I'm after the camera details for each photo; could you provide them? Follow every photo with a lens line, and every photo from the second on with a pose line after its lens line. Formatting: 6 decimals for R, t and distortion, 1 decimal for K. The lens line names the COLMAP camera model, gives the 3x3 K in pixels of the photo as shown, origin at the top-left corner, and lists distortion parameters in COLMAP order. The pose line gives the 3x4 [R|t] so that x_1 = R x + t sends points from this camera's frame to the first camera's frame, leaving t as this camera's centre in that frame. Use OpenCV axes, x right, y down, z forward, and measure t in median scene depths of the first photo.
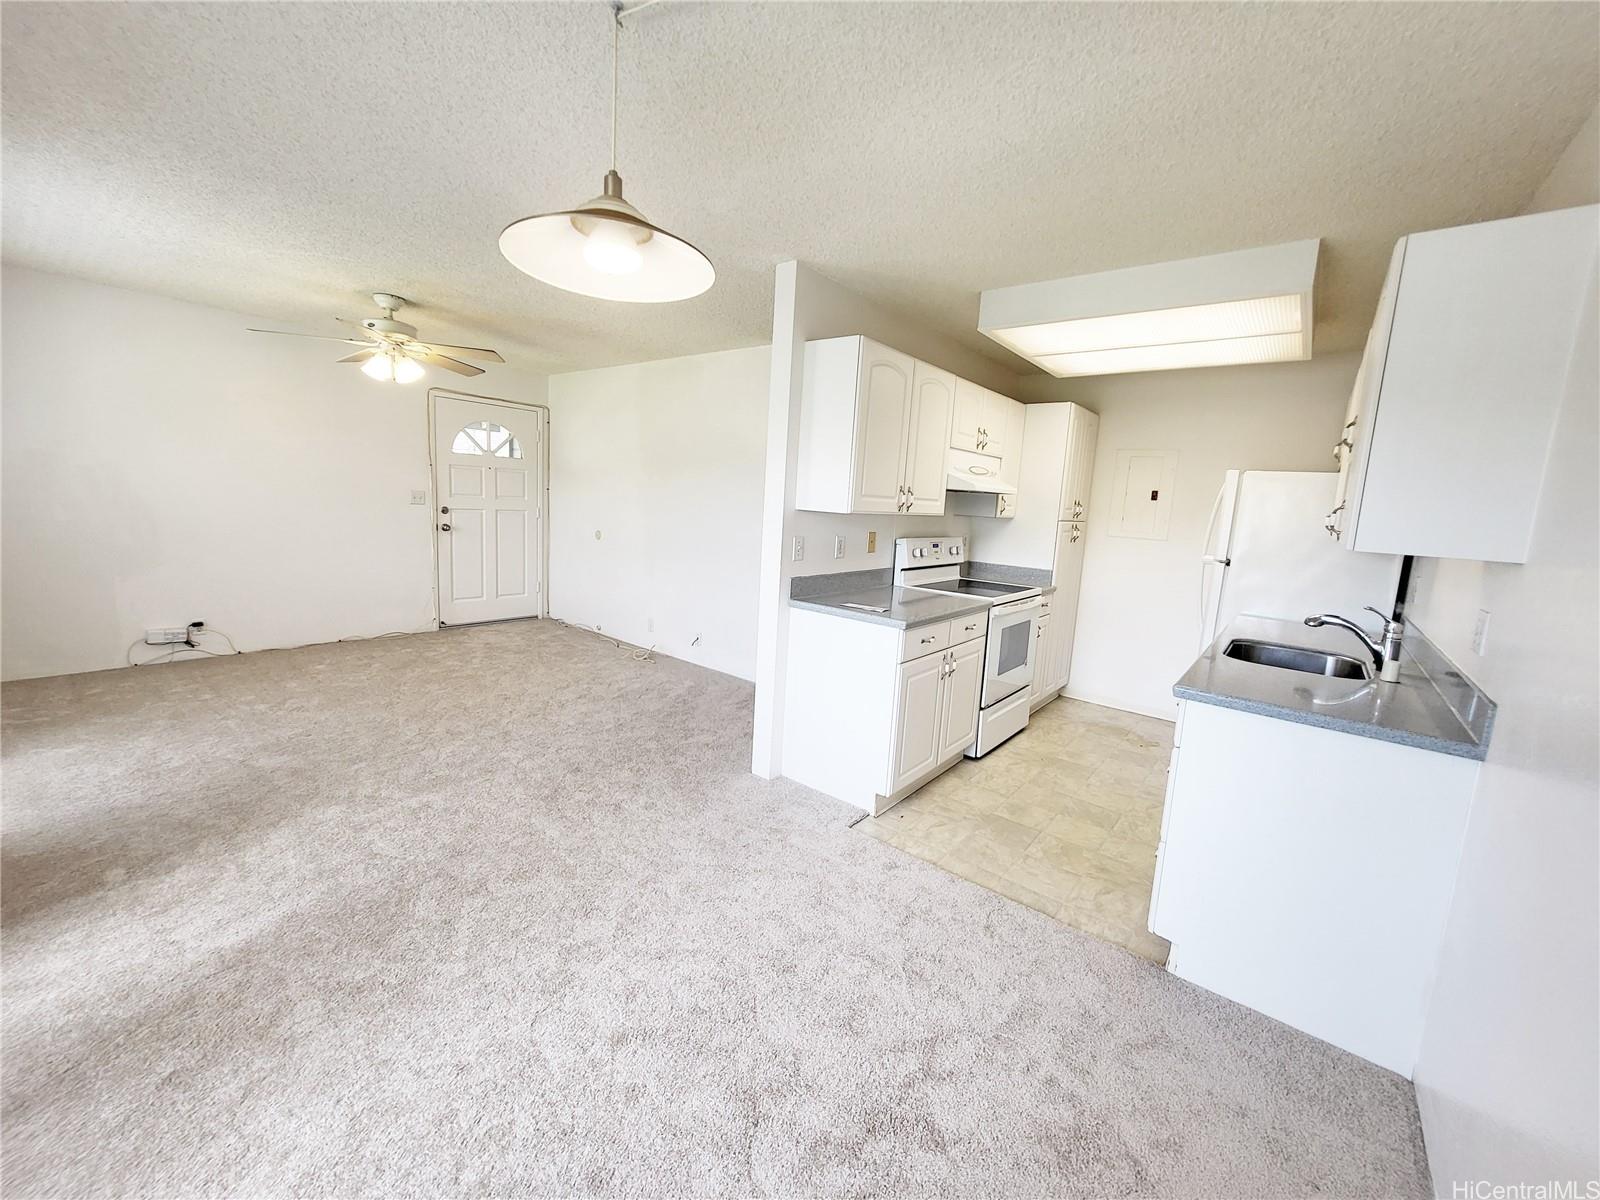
lens RADIAL K [[630.0, 0, 808.5], [0, 630.0, 583.5], [0, 0, 1]] dist [0.004629, -0.000442]
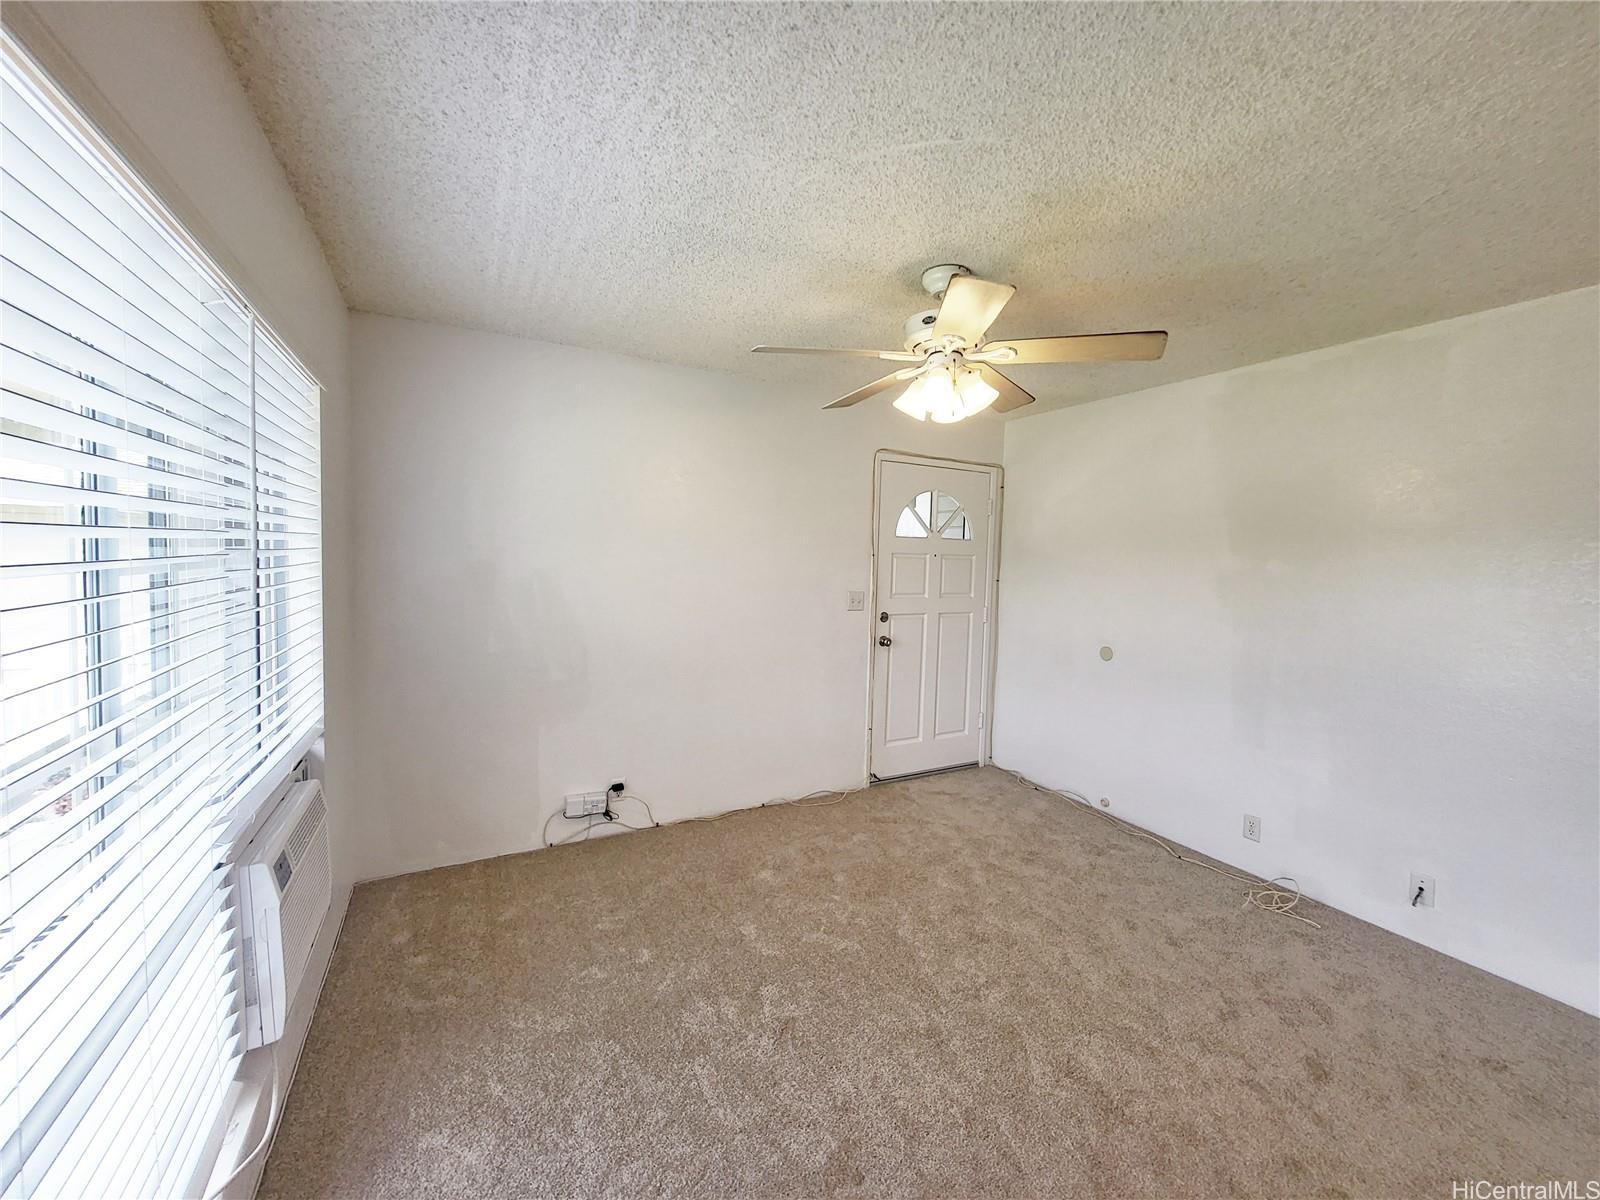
lens RADIAL K [[630.0, 0, 808.5], [0, 630.0, 583.5], [0, 0, 1]] dist [0.004629, -0.000442]
pose [[0.921215, -0.020409, -0.388518, -0.391953], [-0.023412, 0.993905, -0.107722, -0.077707], [0.388349, 0.108331, 0.915123, 0.326124]]
